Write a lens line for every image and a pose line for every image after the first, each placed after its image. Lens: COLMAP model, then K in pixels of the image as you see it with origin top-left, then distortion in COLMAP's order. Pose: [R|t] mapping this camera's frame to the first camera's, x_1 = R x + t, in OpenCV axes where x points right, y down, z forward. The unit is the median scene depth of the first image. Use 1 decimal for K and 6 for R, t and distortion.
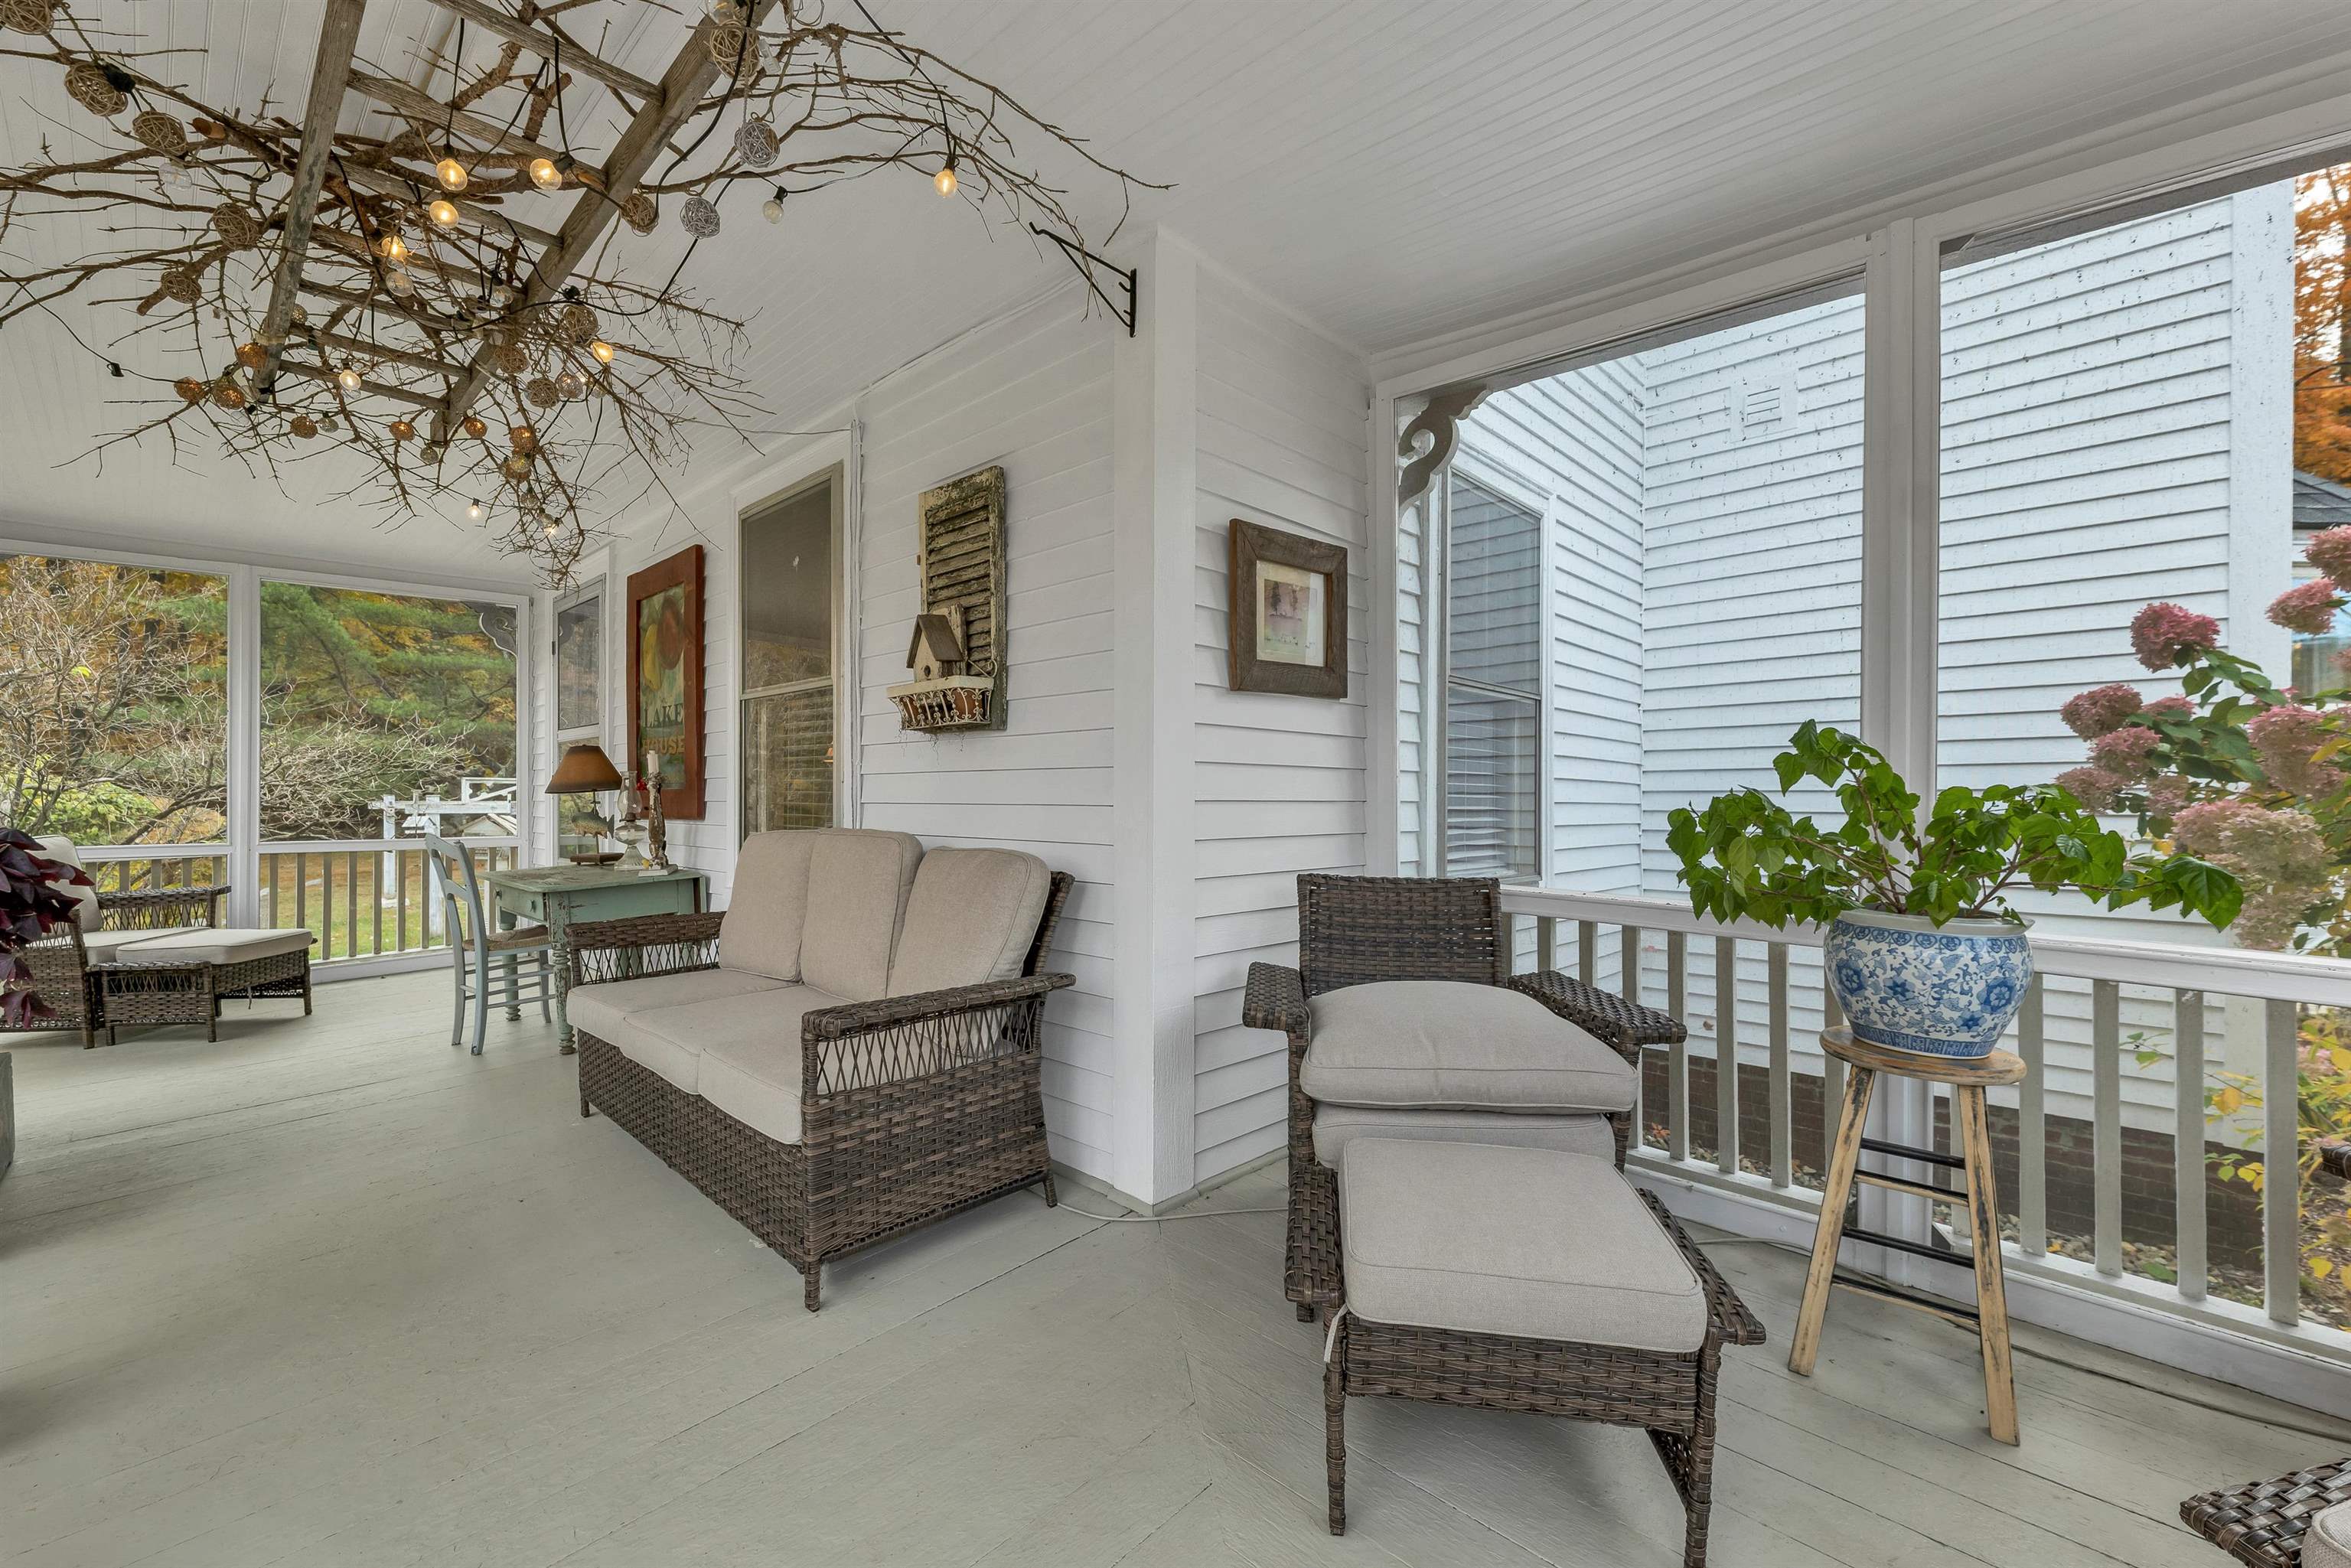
lens RADIAL K [[960.3, 0, 1176.3], [0, 960.3, 800.8], [0, 0, 1]] dist [0.002946, -0.000122]
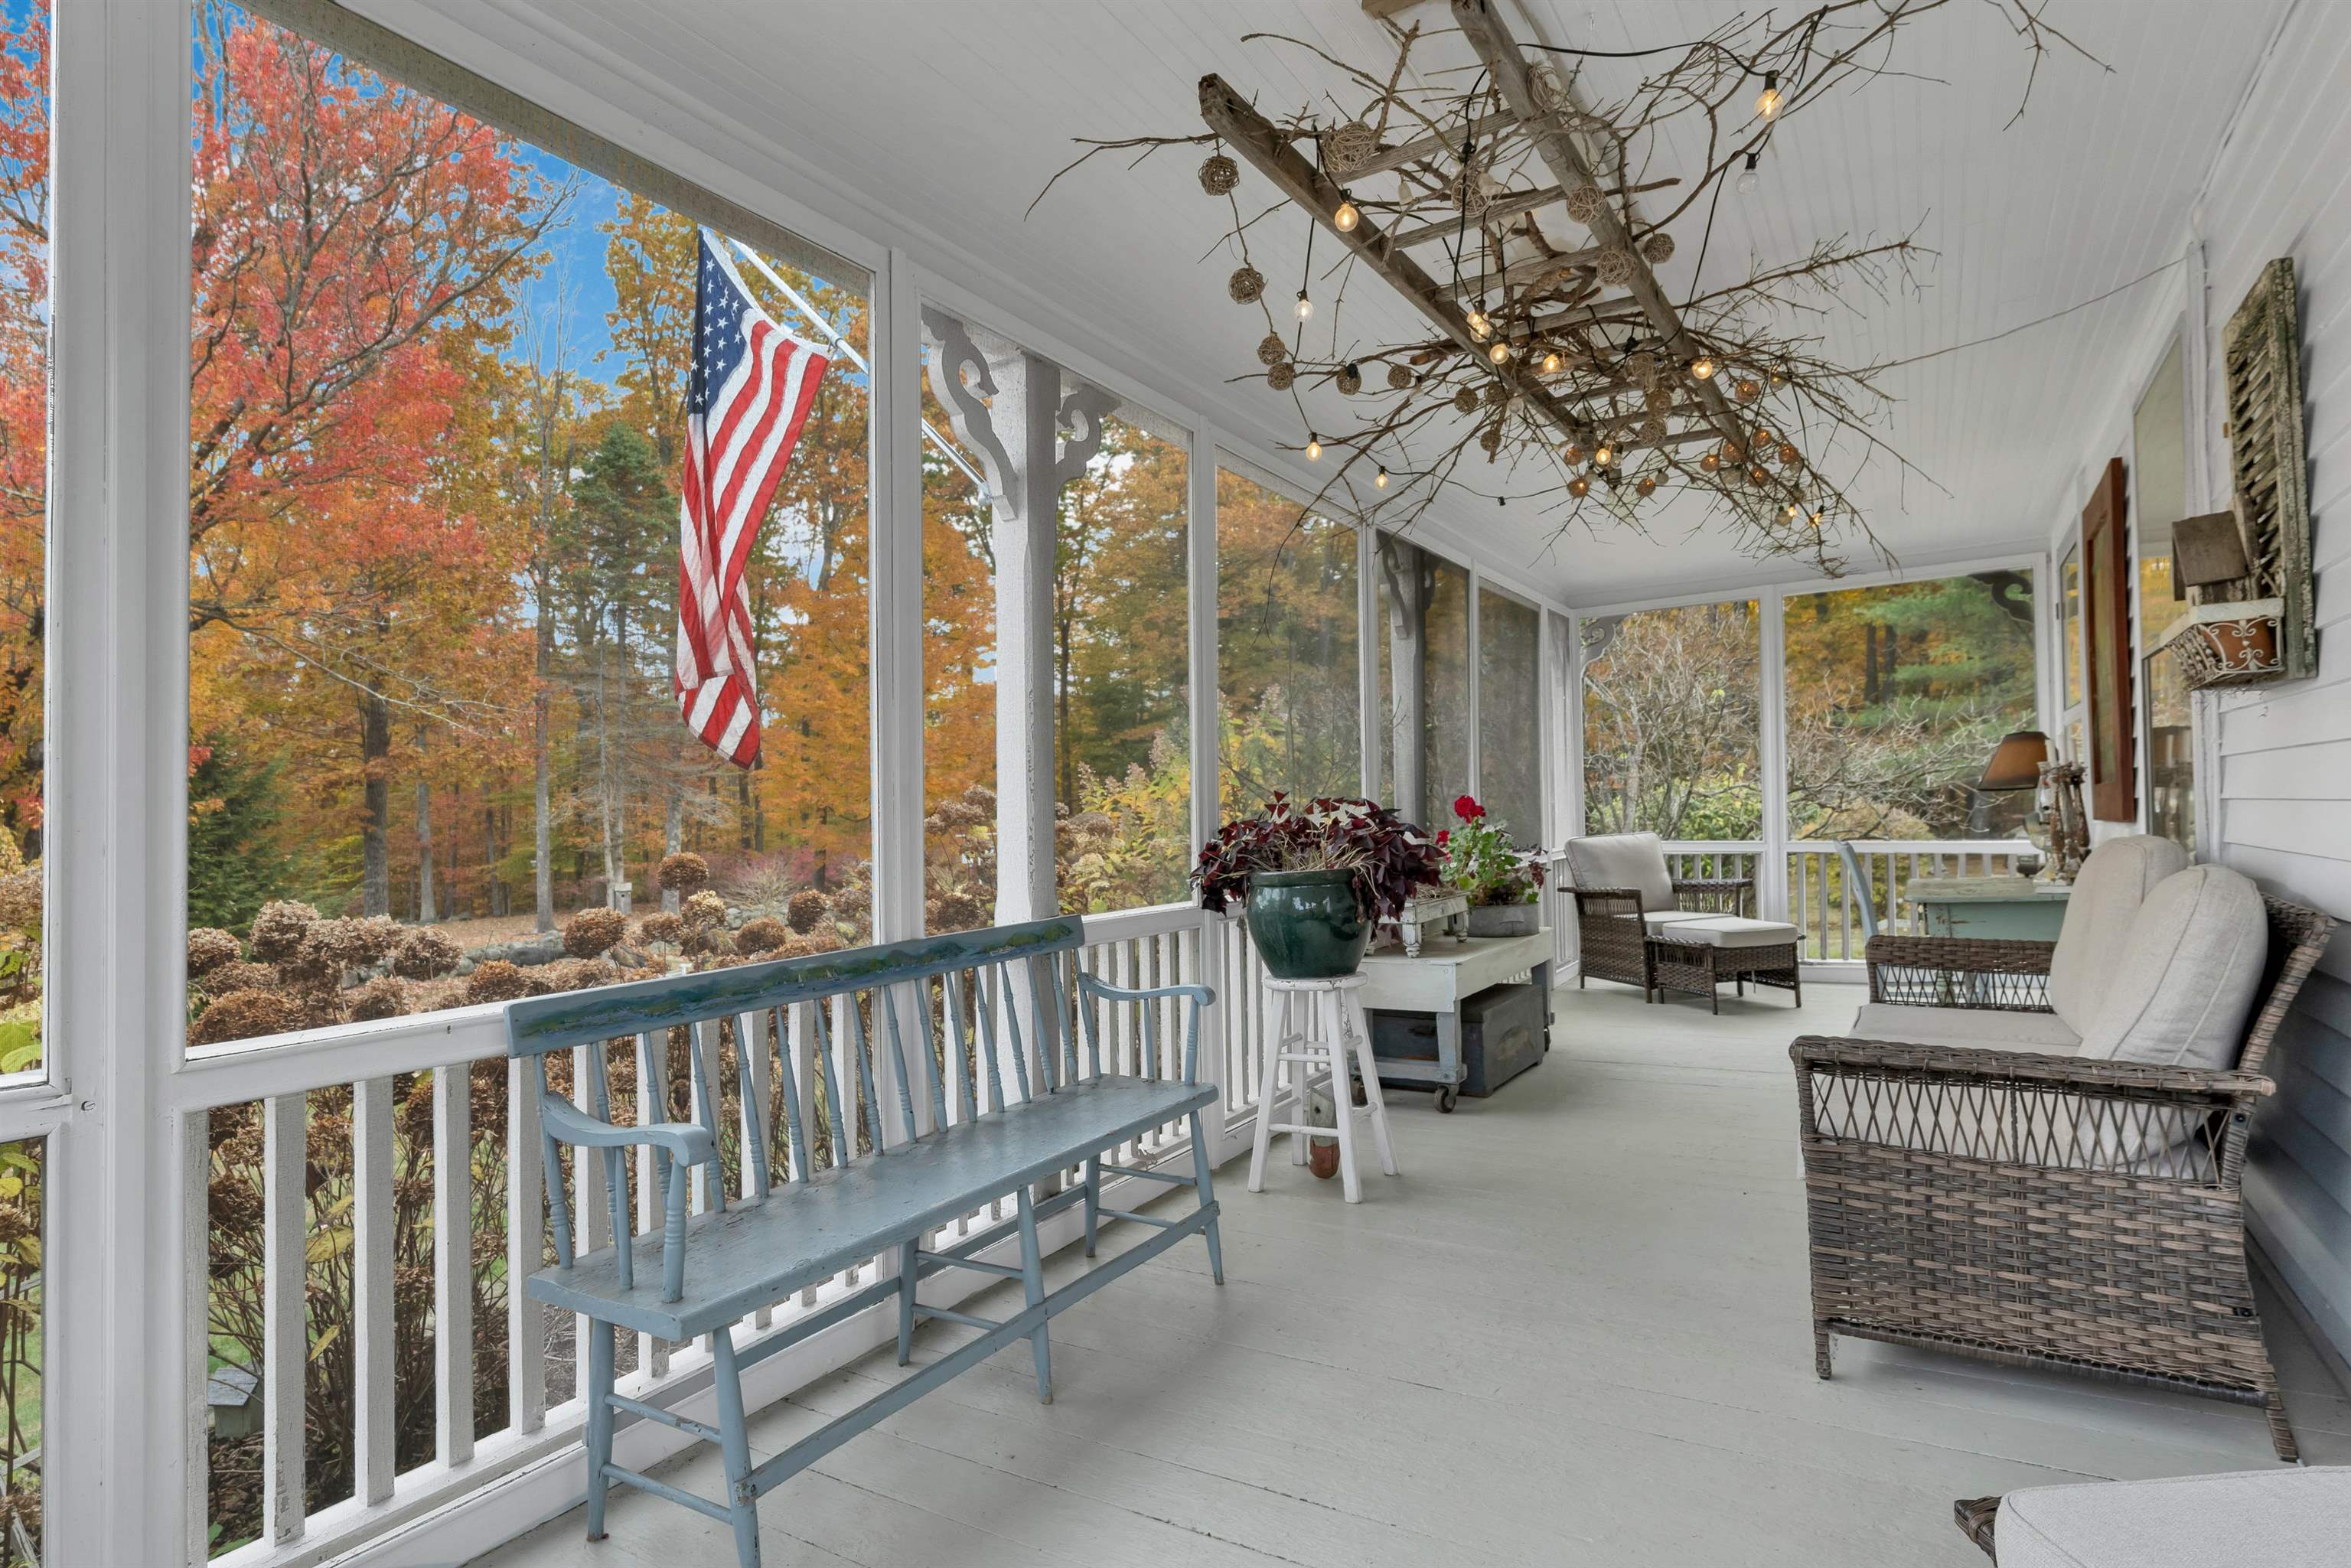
lens RADIAL K [[1199.8, 0, 1179.9], [0, 1199.8, 777.2], [0, 0, 1]] dist [-0.028795, -0.000777]
pose [[0.202858, -0.031177, -0.978712, 0.387689], [0.013765, 0.999485, -0.028985, 0.001623], [0.979111, -0.007592, 0.203183, 0.135541]]
